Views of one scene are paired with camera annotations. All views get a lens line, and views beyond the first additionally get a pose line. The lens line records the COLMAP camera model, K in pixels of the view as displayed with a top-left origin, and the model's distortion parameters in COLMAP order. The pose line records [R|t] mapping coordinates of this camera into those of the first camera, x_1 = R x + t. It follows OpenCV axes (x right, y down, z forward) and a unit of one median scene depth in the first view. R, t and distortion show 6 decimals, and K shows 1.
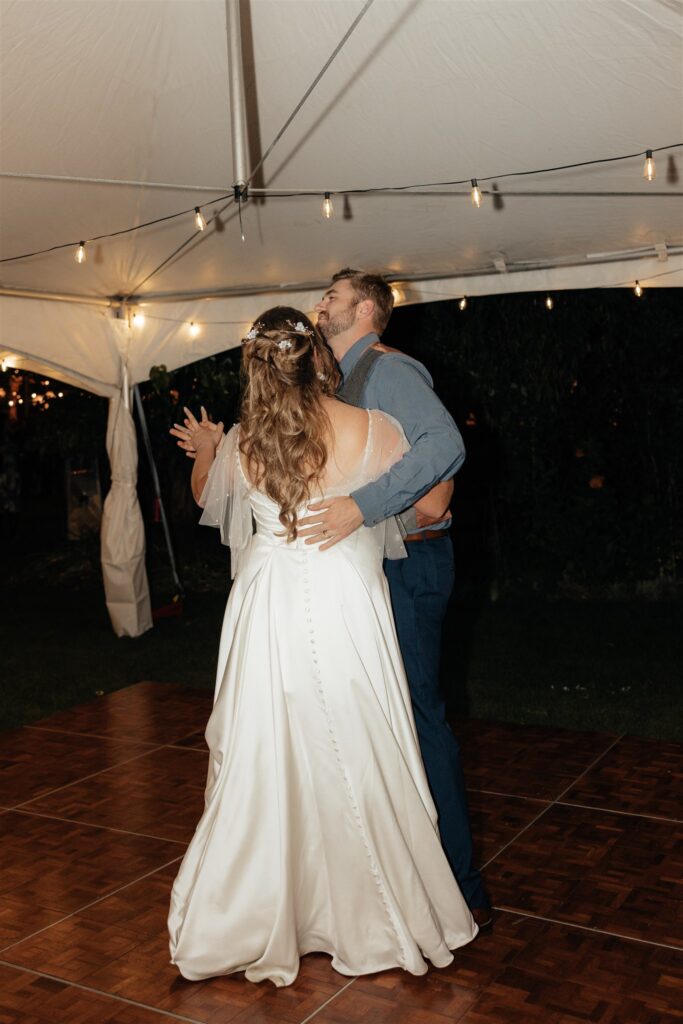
lens RADIAL K [[1189.3, 0, 342.5], [0, 1189.3, 471.5], [0, 0, 1]] dist [0.007738, -0.003346]
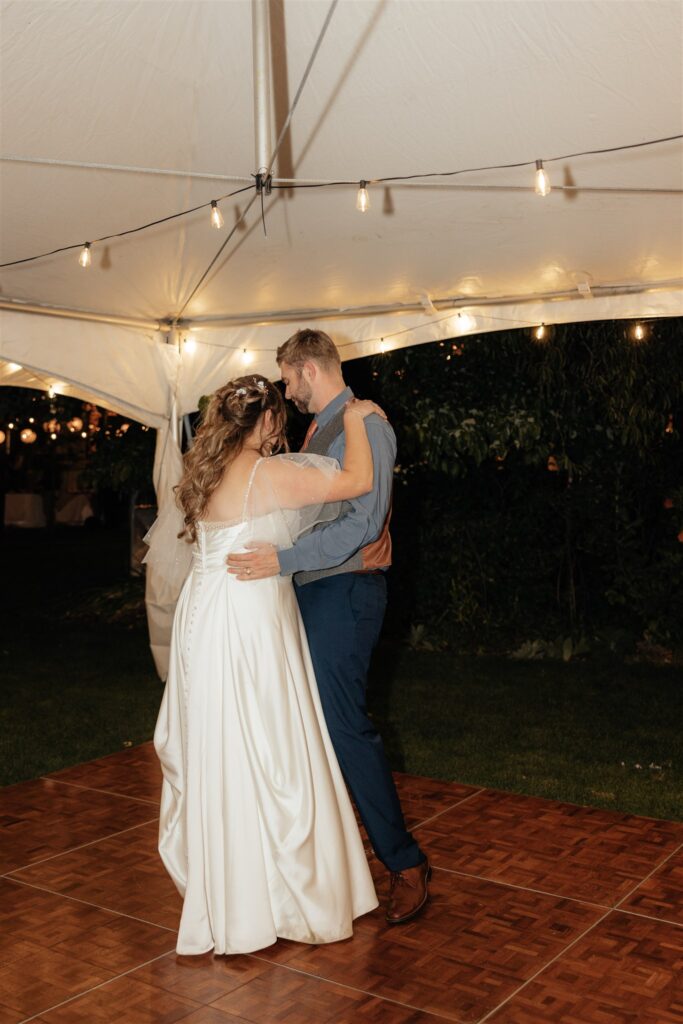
lens RADIAL K [[1142.3, 0, 322.6], [0, 1142.3, 559.7], [0, 0, 1]] dist [0.014670, -0.011375]
pose [[0.994088, 0.036921, -0.102110, 0.034319], [-0.032669, 0.998540, 0.043008, -0.001930], [0.103549, -0.039418, 0.993843, 0.128488]]
